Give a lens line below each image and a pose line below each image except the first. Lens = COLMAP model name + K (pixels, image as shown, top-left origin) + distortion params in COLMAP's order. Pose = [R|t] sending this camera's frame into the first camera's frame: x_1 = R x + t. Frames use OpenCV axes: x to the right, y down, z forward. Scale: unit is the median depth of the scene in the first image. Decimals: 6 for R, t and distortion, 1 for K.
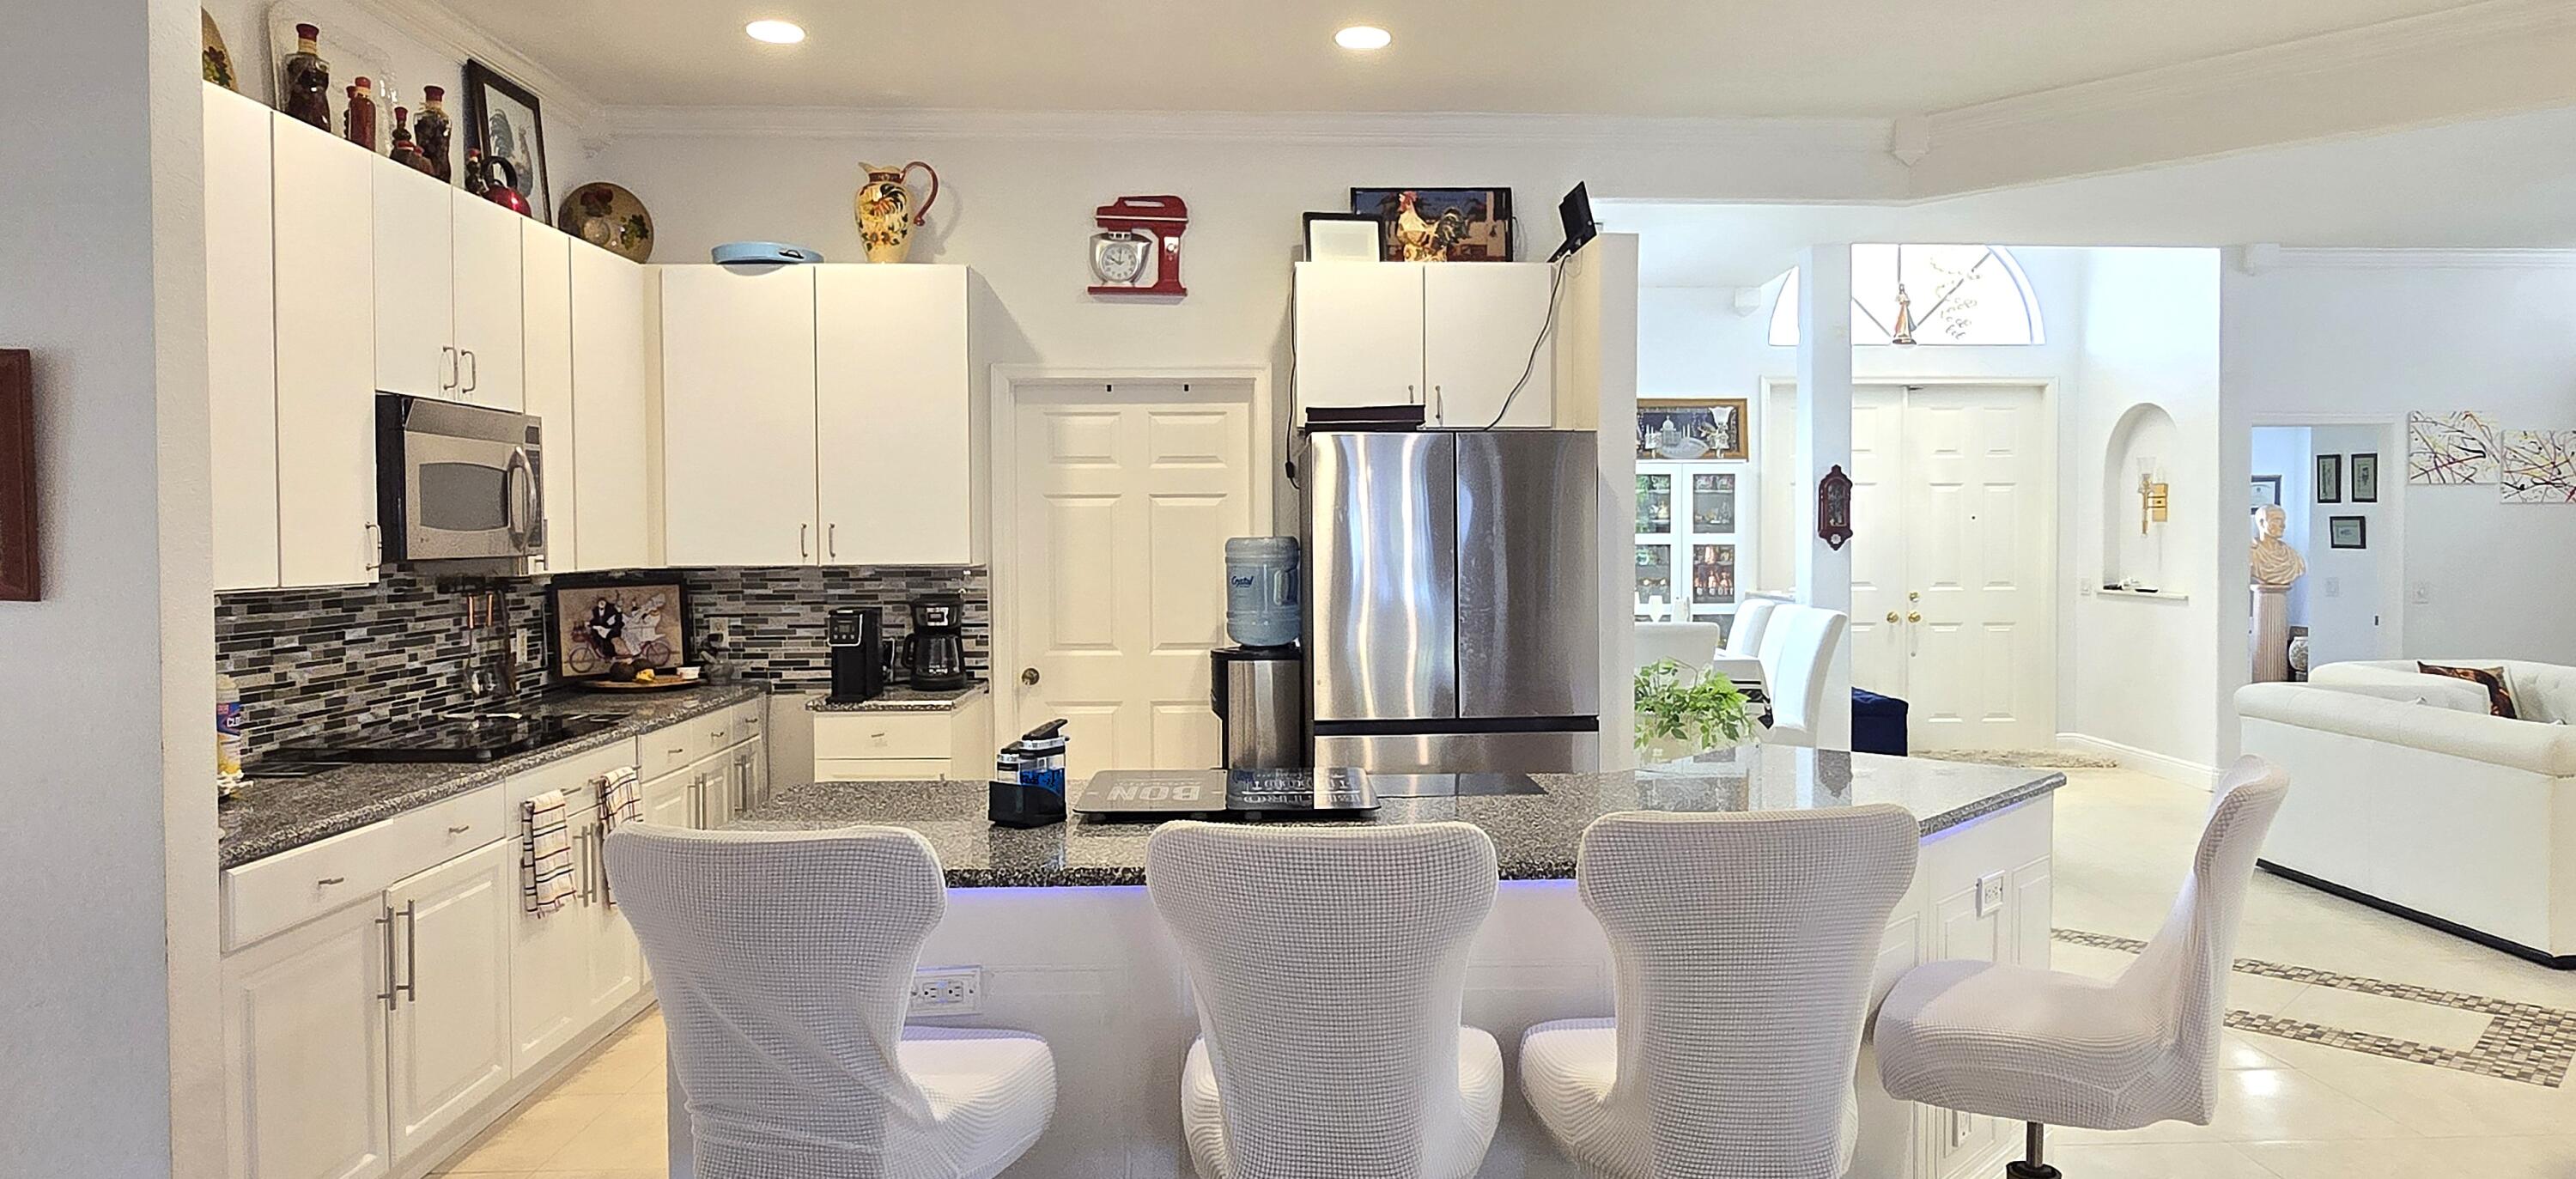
lens RADIAL K [[1567.6, 0, 1308.0], [0, 1567.6, 579.2], [0, 0, 1]] dist [0.003750, -0.000275]
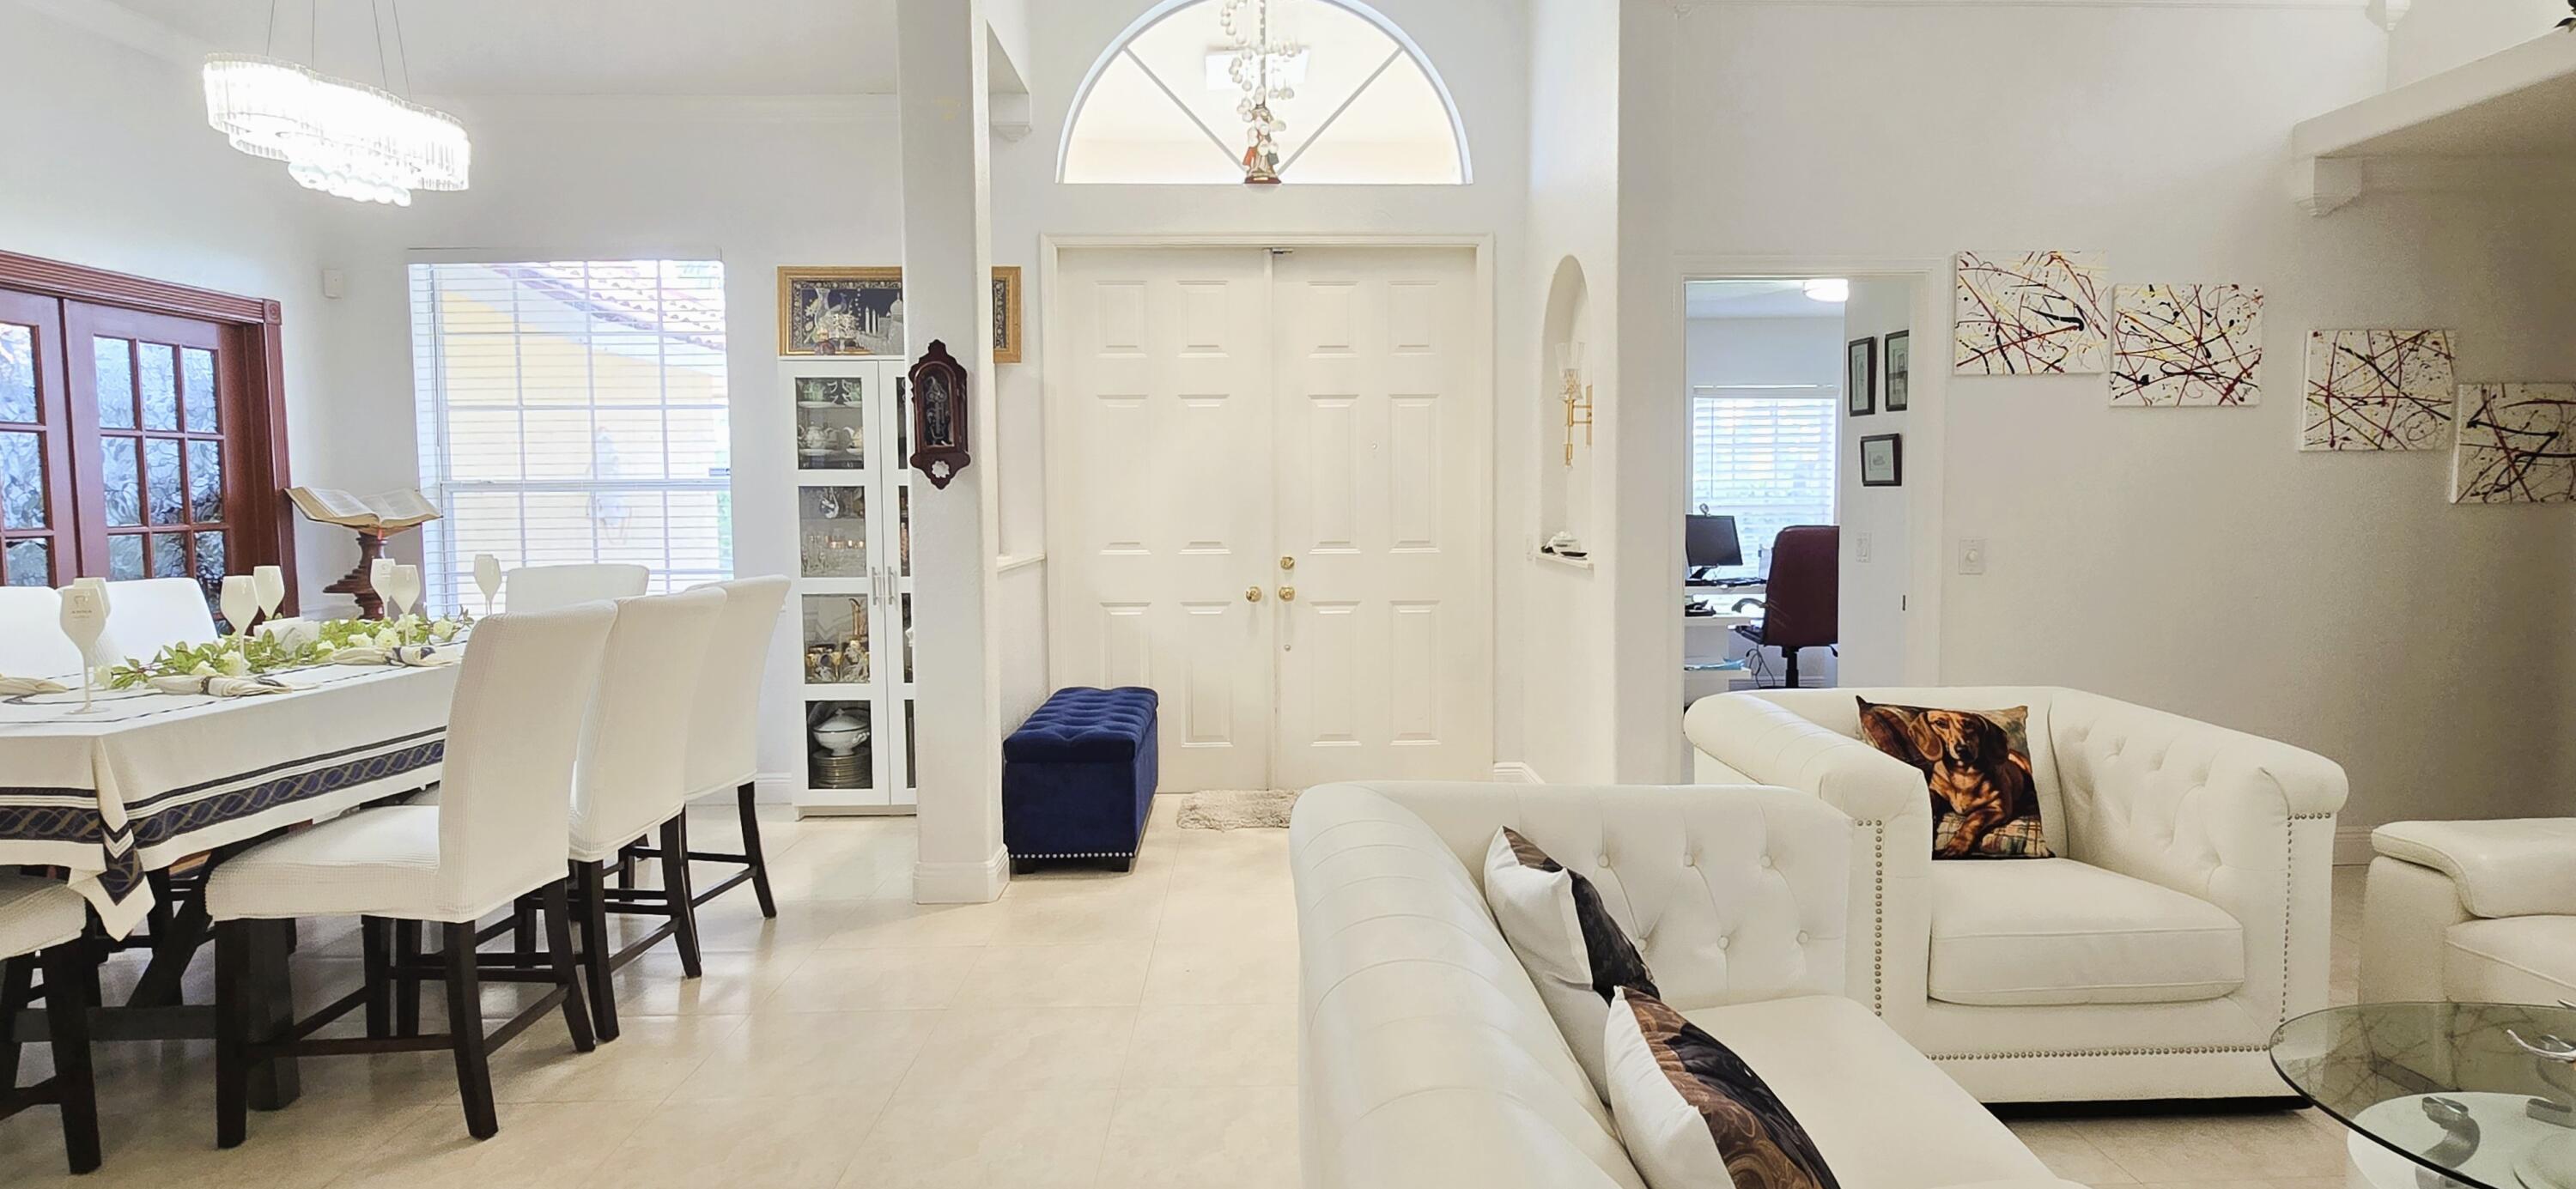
lens RADIAL K [[1333.6, 0, 1287.8], [0, 1333.6, 593.1], [0, 0, 1]] dist [0.000065, 0.000170]
pose [[0.999924, -0.002771, -0.012045, 0.445024], [0.003255, 0.999178, 0.040408, 0.000598], [0.011923, -0.040444, 0.999111, 0.478303]]
